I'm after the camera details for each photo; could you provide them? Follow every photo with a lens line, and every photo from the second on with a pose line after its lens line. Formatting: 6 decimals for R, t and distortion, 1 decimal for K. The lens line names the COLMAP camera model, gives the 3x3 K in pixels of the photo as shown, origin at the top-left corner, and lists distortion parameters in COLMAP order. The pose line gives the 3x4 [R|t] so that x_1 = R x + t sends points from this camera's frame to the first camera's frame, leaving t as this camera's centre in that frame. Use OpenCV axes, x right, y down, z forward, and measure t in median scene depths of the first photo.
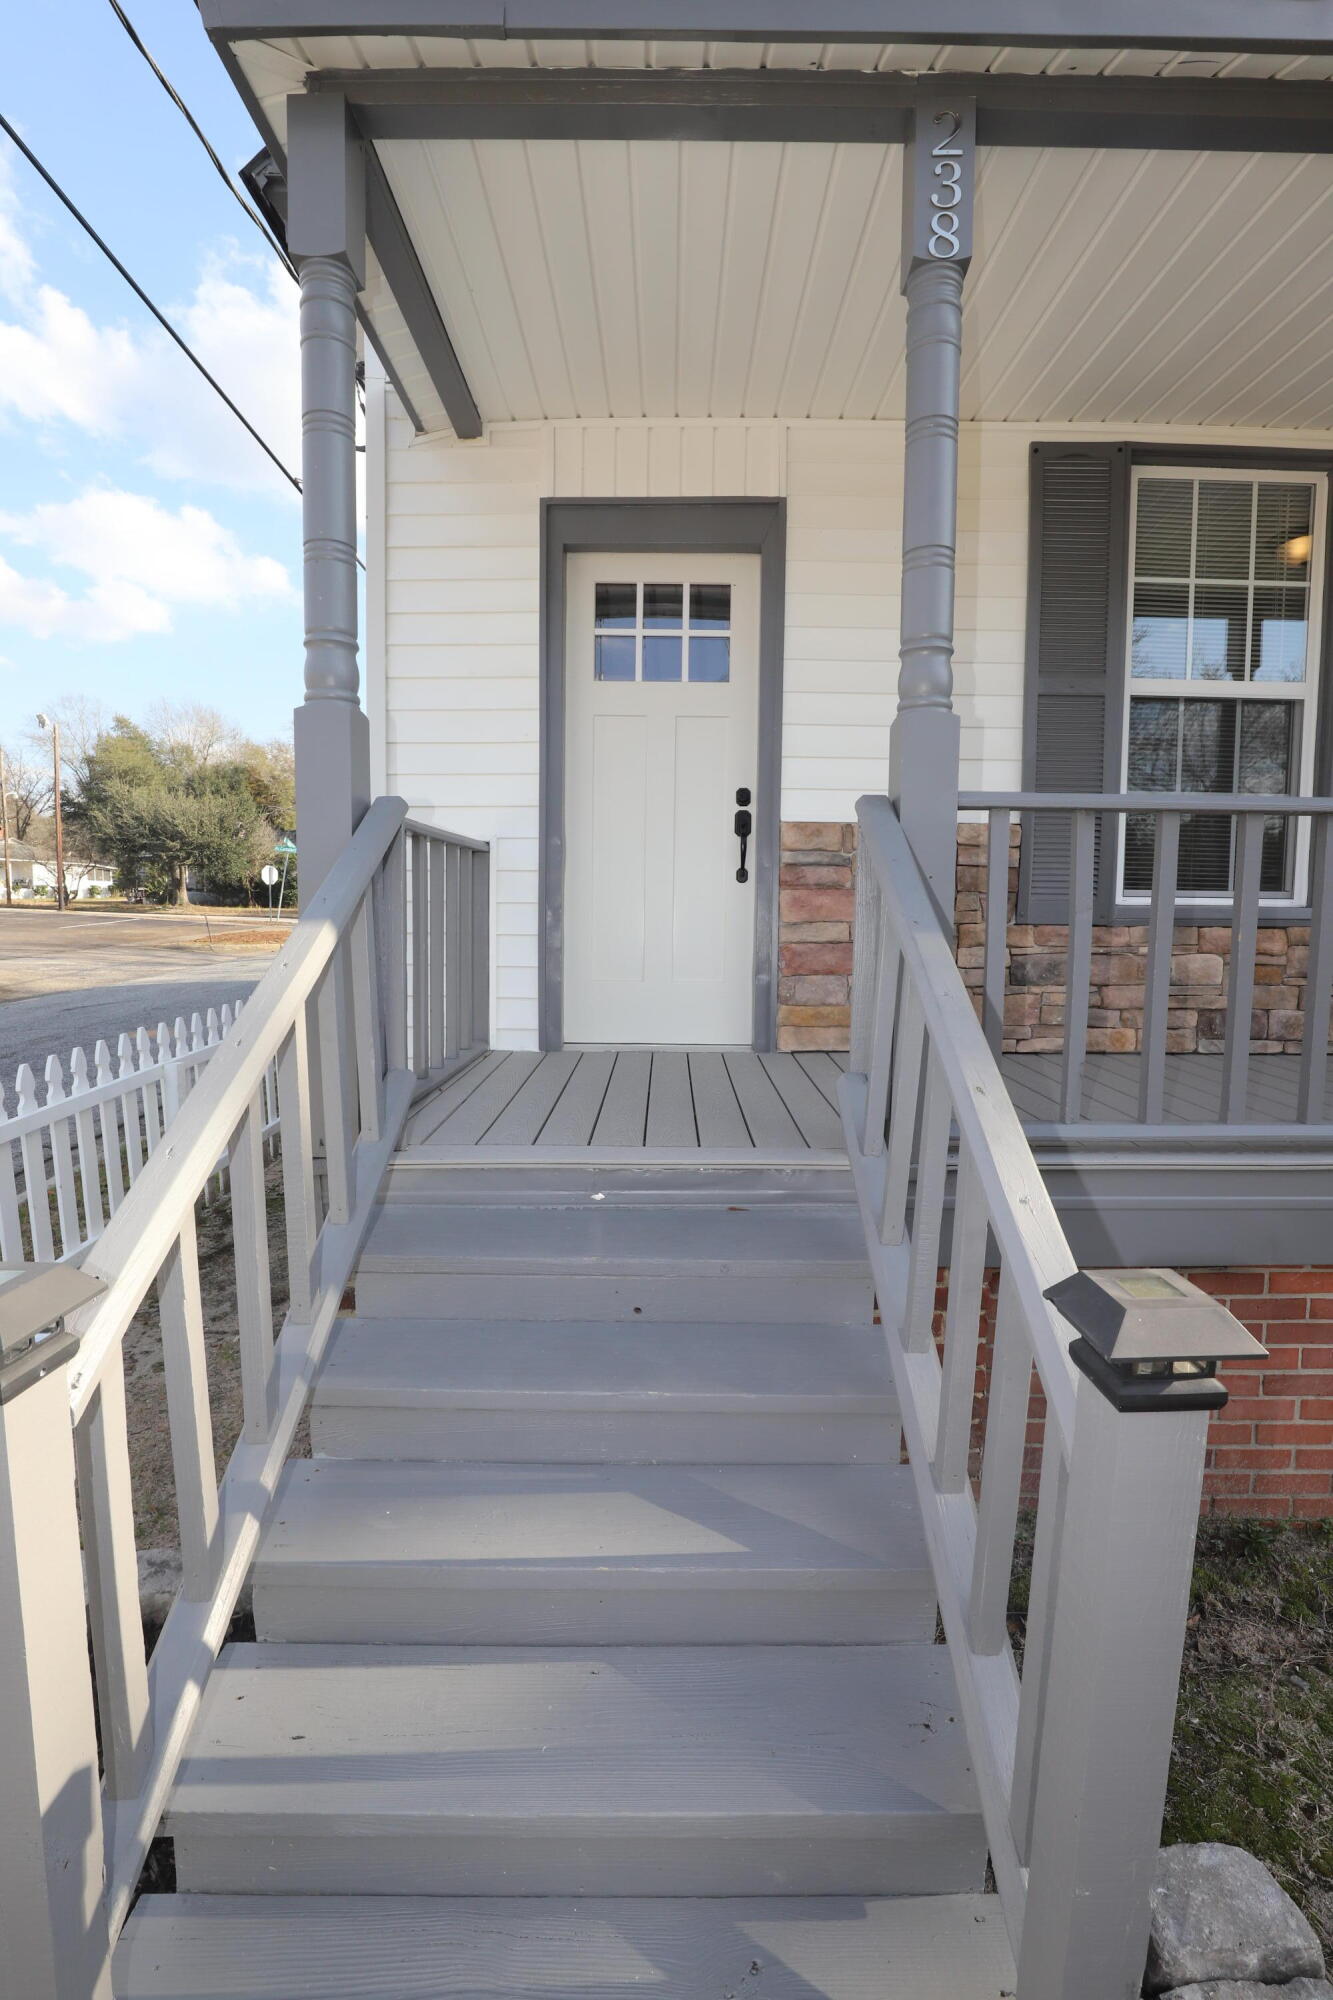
lens RADIAL K [[917.8, 0, 672.0], [0, 917.8, 994.3], [0, 0, 1]] dist [-0.029708, 0.003066]
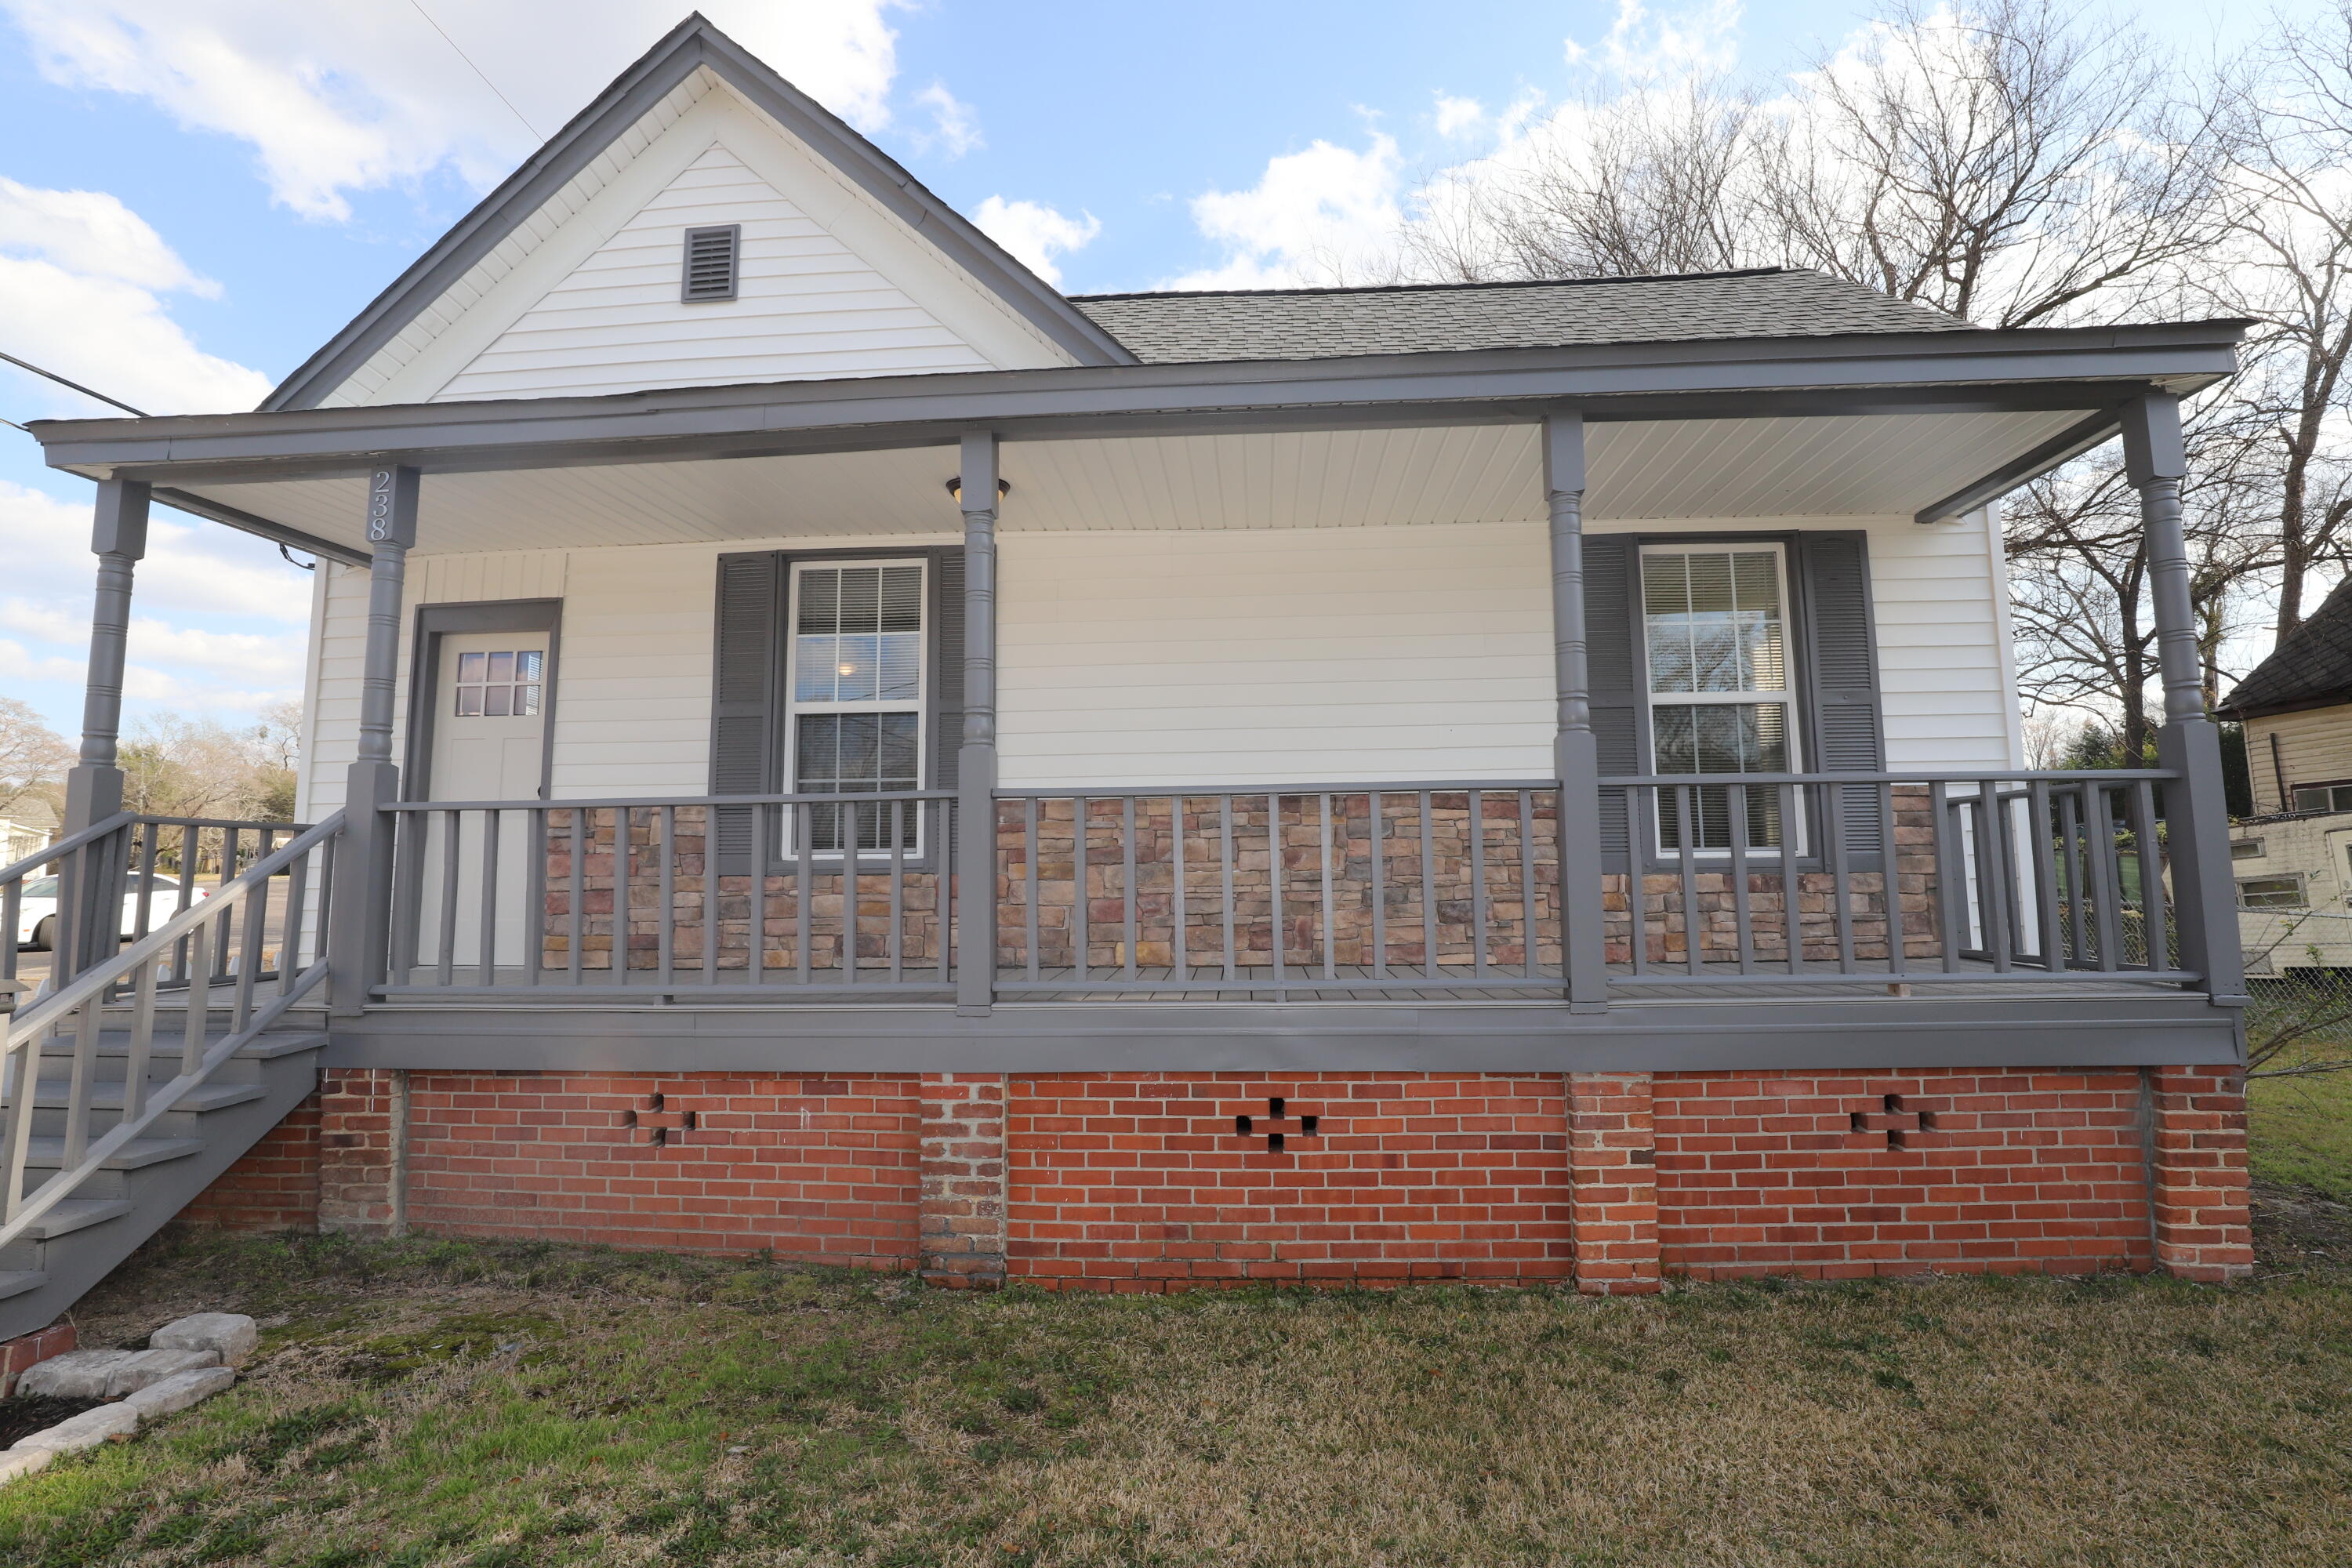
lens RADIAL K [[1079.3, 0, 1188.4], [0, 1079.3, 774.4], [0, 0, 1]] dist [-0.029708, 0.003066]
pose [[0.997261, -0.026122, -0.069192, 1.243350], [0.013035, 0.982983, -0.183232, 0.082754], [0.072801, 0.181828, 0.980632, -0.601006]]
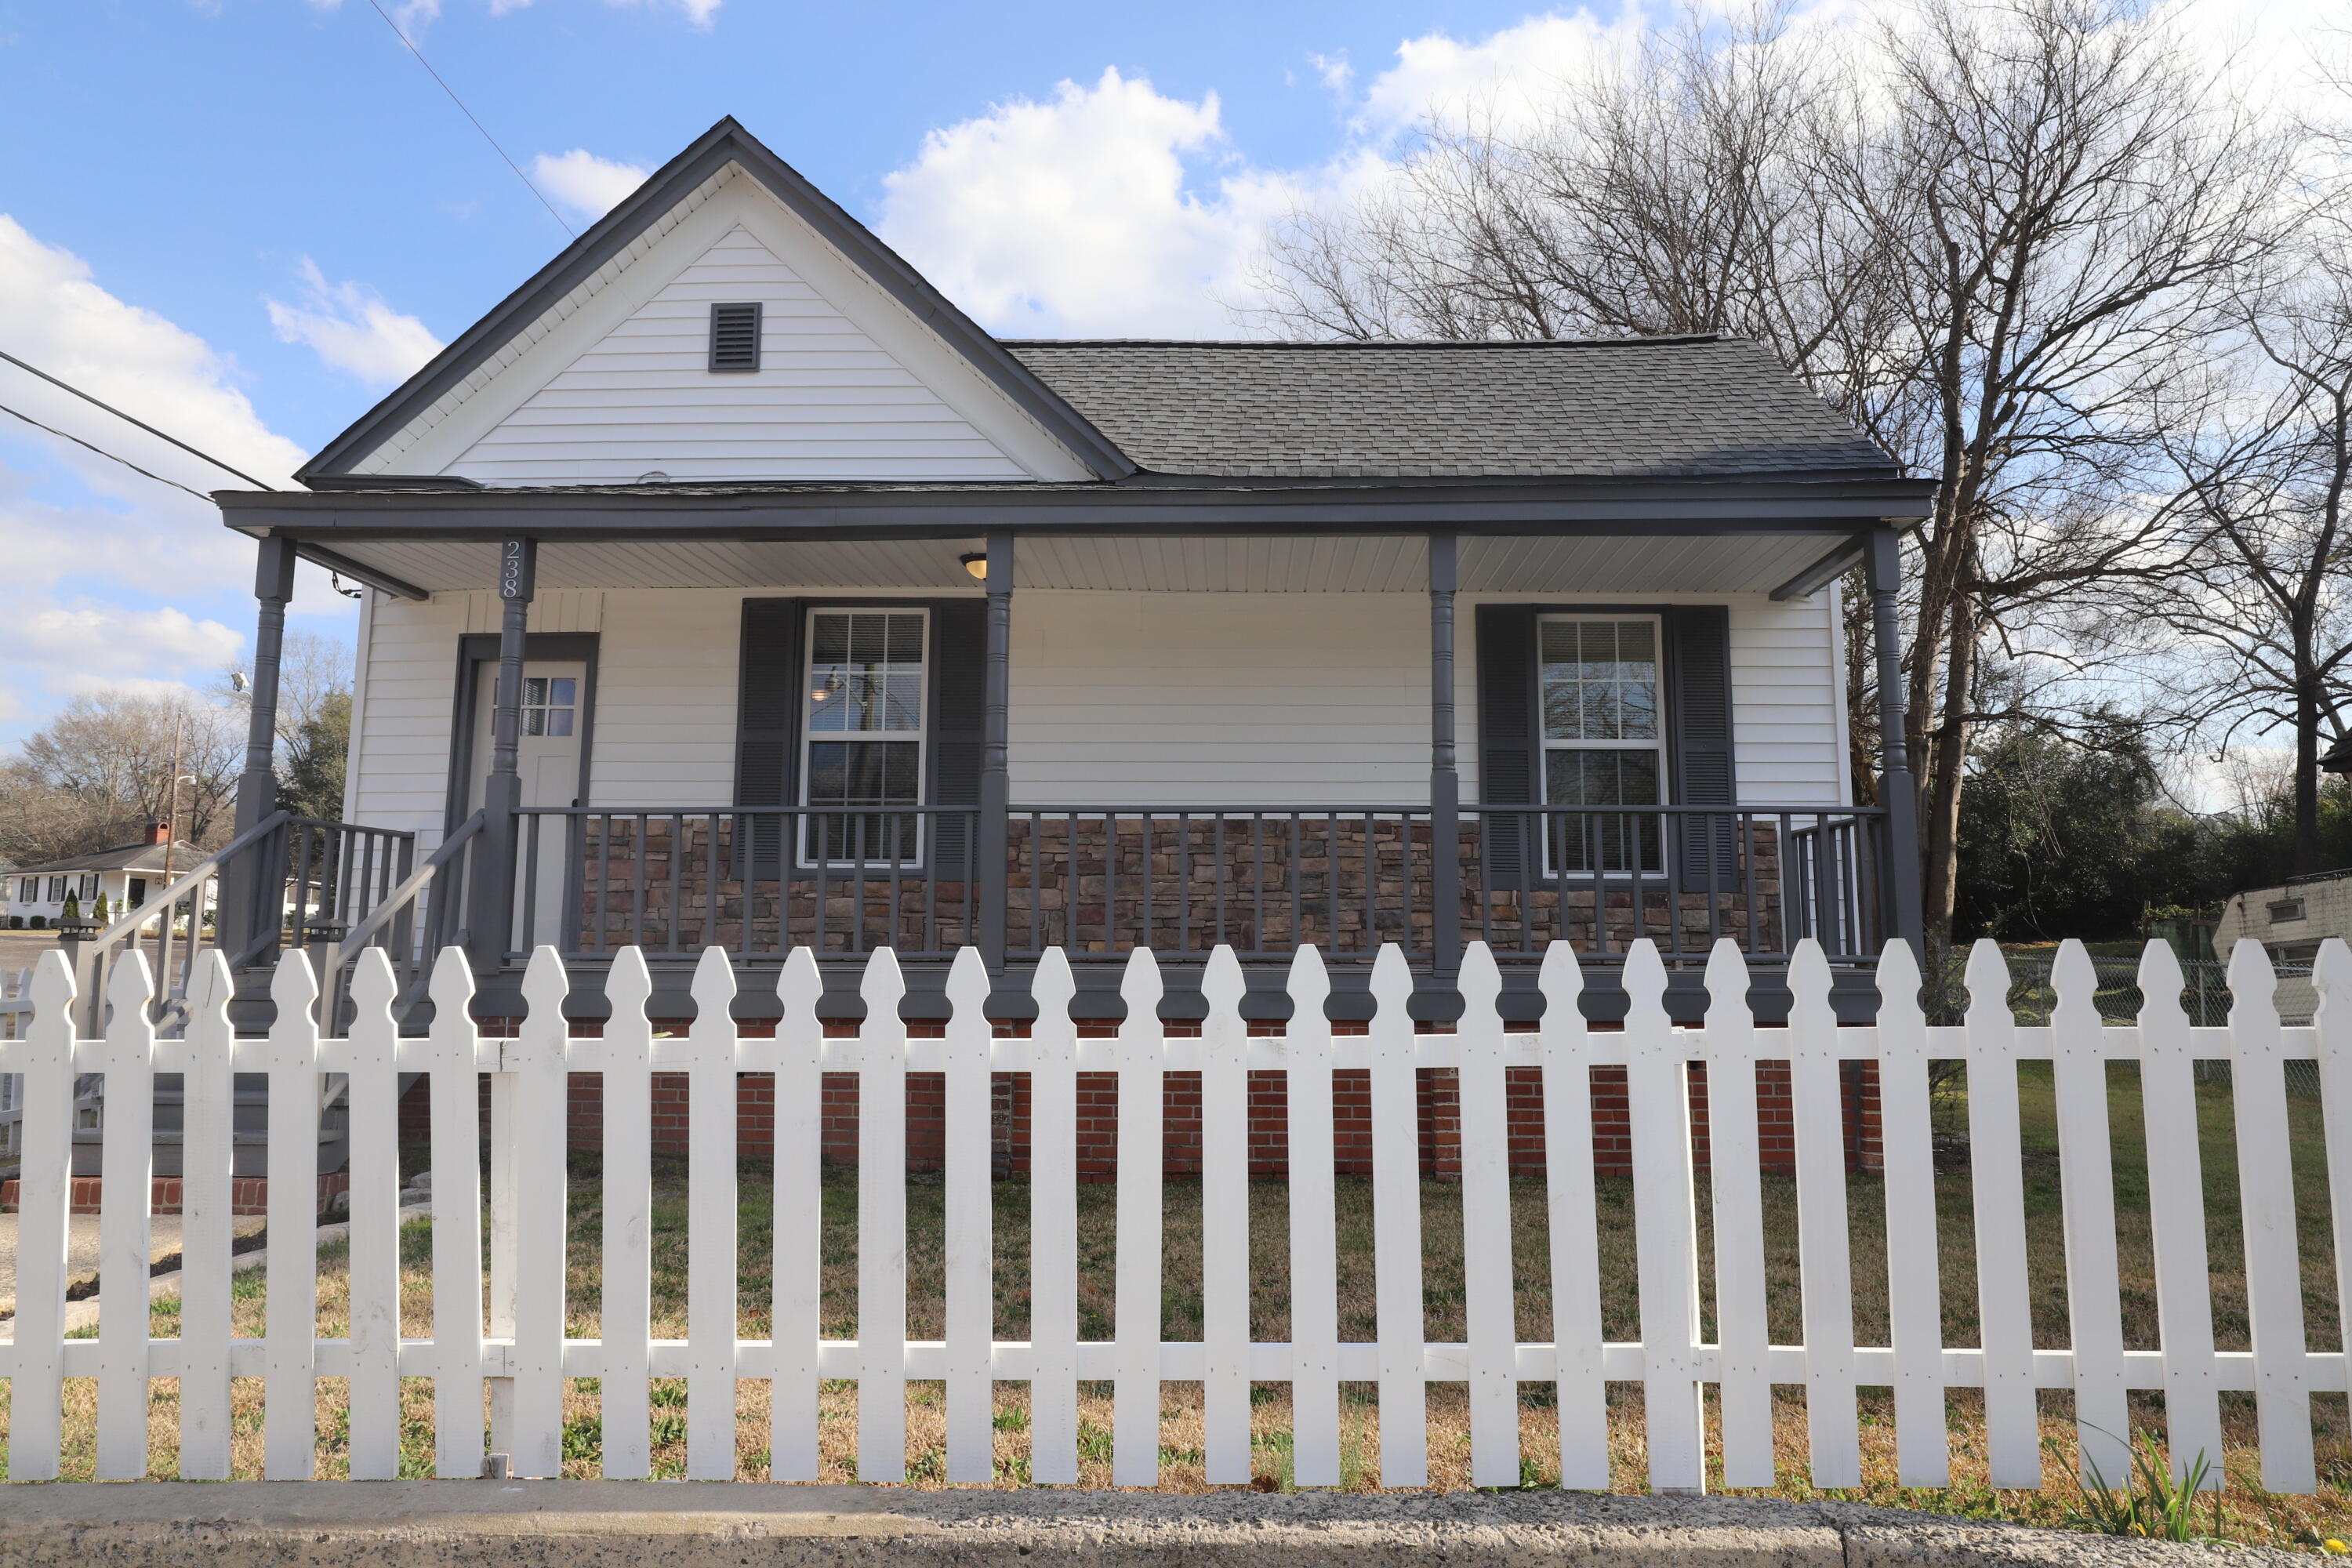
lens RADIAL K [[1487.5, 0, 1185.9], [0, 1487.5, 776.0], [0, 0, 1]] dist [0.006210, 0.000351]
pose [[0.999369, -0.007297, -0.034766, 1.281433], [-0.000162, 0.977728, -0.209875, 0.296885], [0.035523, 0.209748, 0.977110, -1.590792]]
